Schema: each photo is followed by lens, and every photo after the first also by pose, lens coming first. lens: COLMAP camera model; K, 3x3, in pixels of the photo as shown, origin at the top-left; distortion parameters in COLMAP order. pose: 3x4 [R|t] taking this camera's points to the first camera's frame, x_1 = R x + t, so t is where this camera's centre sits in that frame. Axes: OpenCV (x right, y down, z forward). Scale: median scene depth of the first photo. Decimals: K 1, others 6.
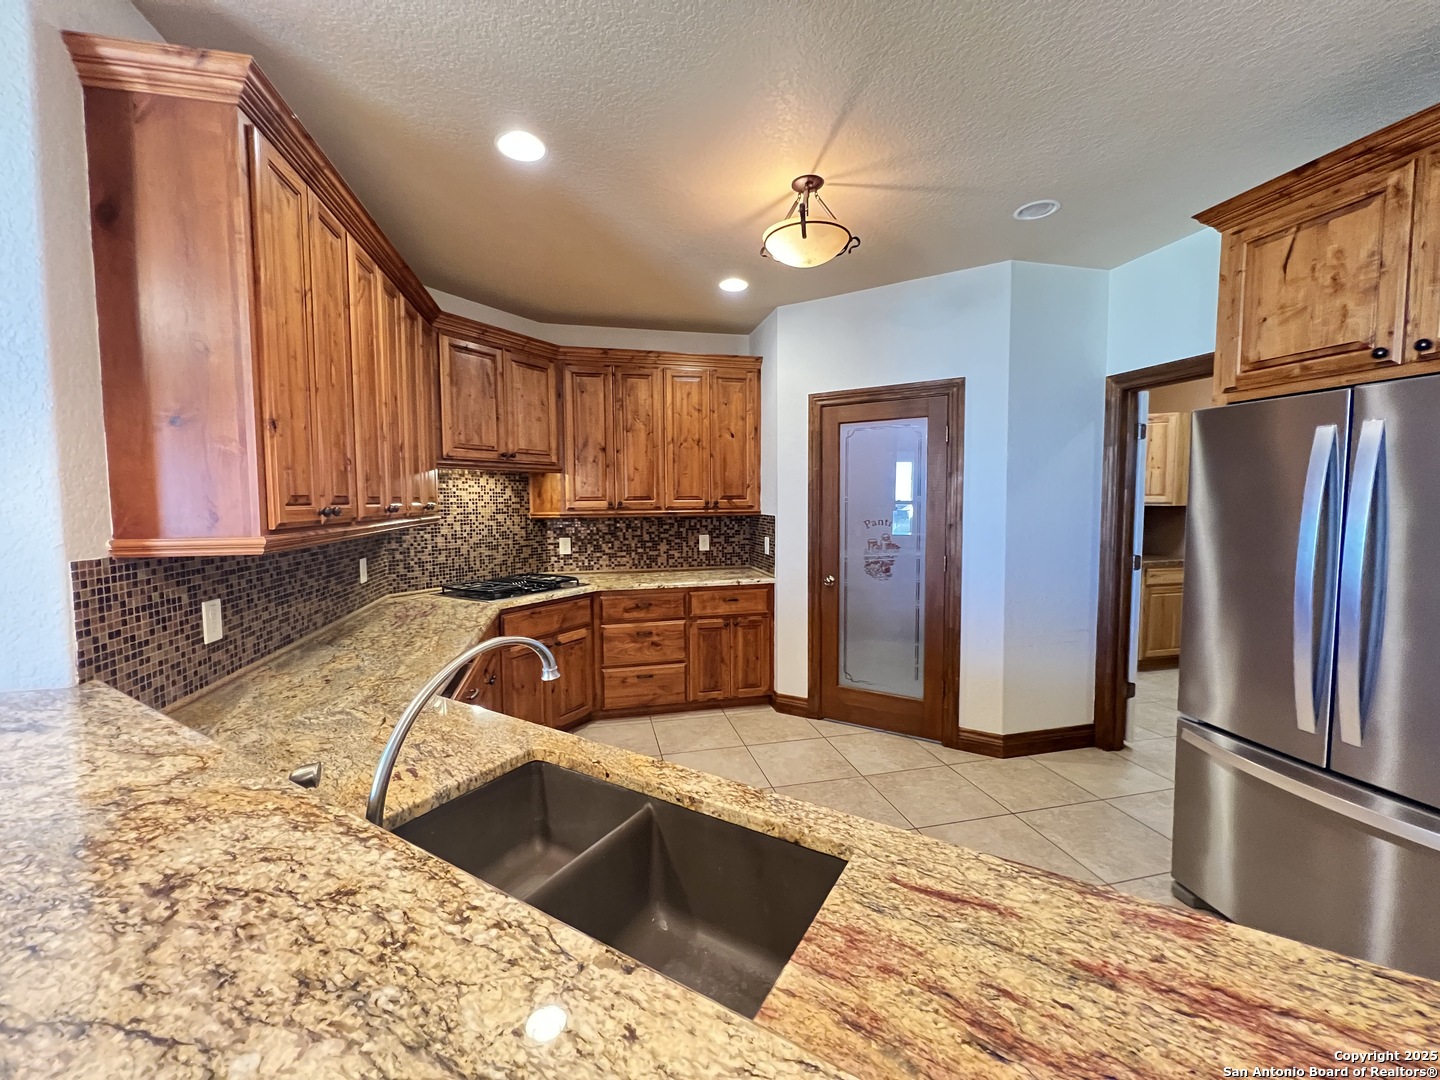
lens RADIAL K [[578.6, 0, 720.5], [0, 578.6, 534.9], [0, 0, 1]] dist [0.000889, -0.000050]
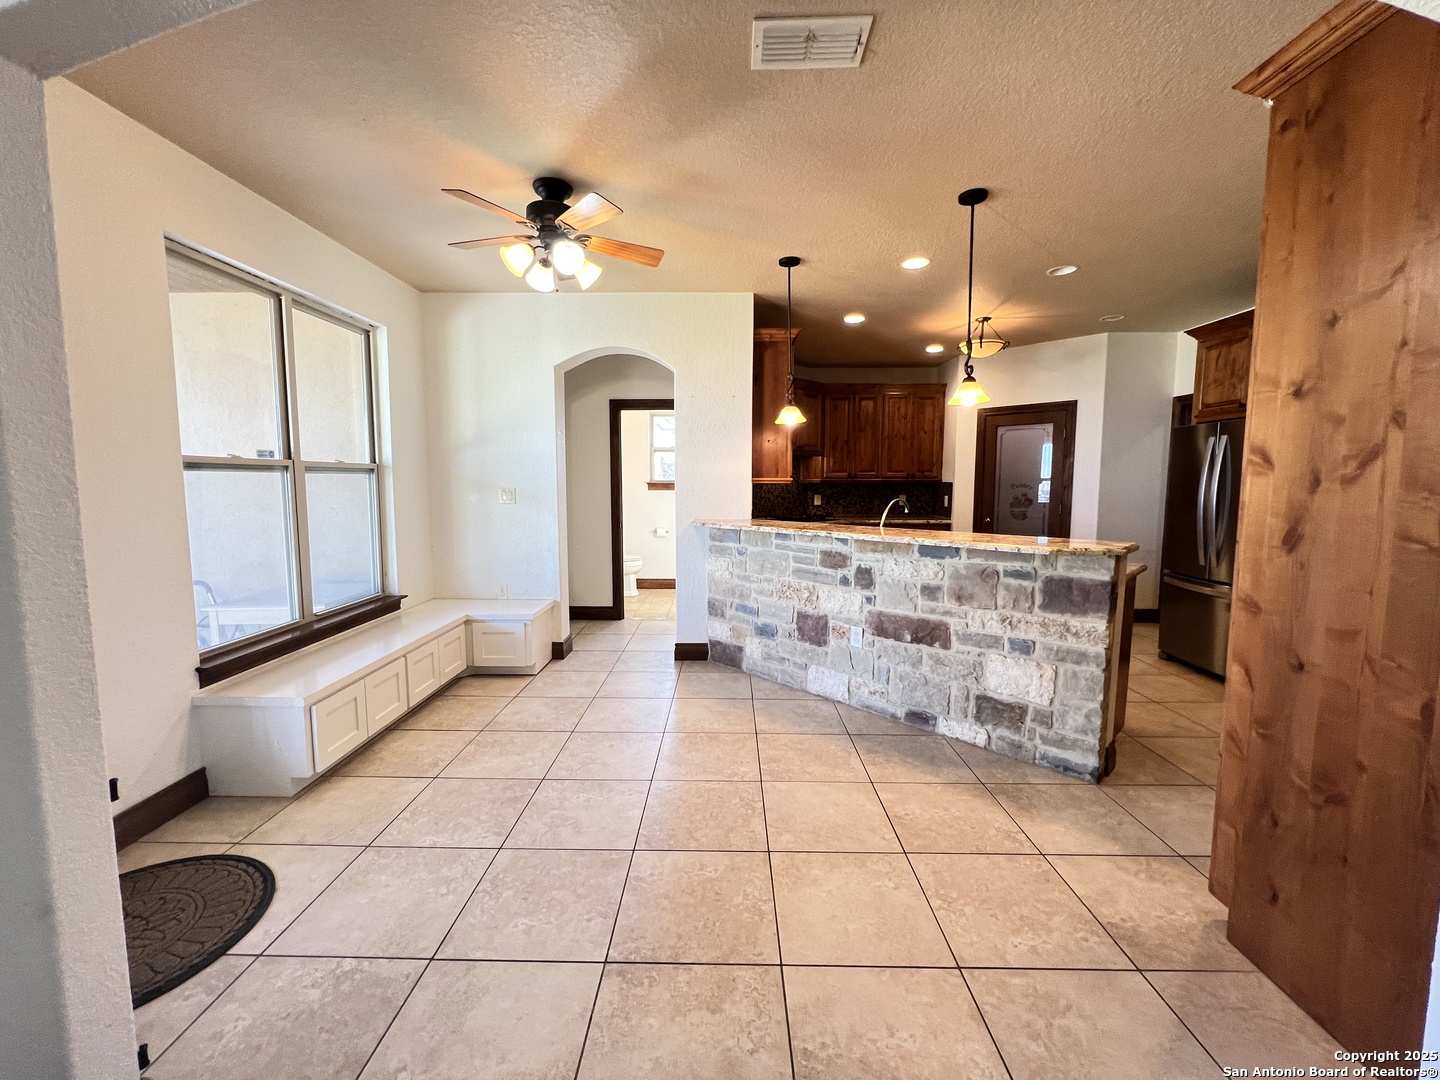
lens RADIAL K [[575.7, 0, 721.8], [0, 575.7, 534.4], [0, 0, 1]] dist [-0.002680, -0.000143]
pose [[0.970154, 0.029594, -0.240678, -0.154182], [-0.022413, 0.999220, 0.032518, 0.082093], [0.241453, -0.026153, 0.970060, -0.799207]]
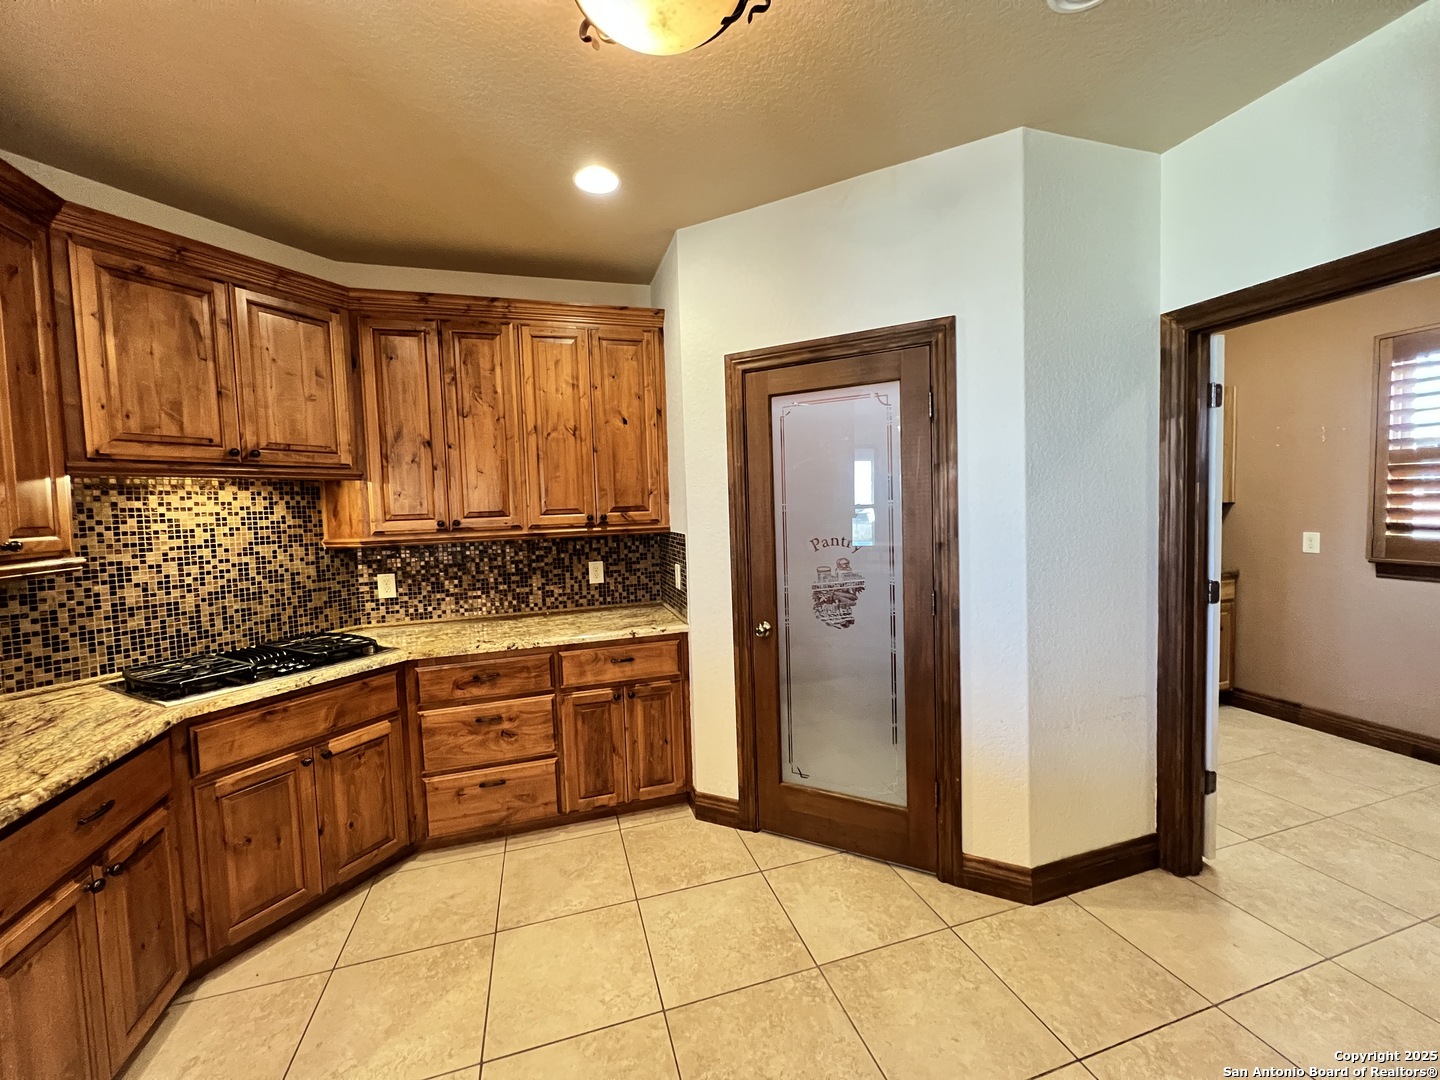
lens RADIAL K [[578.6, 0, 721.3], [0, 578.6, 536.3], [0, 0, 1]] dist [0.000889, -0.000050]
pose [[0.997395, -0.030342, 0.065437, 0.098774], [0.030939, 0.999488, -0.008123, -0.025463], [-0.065157, 0.010127, 0.997824, 0.329012]]
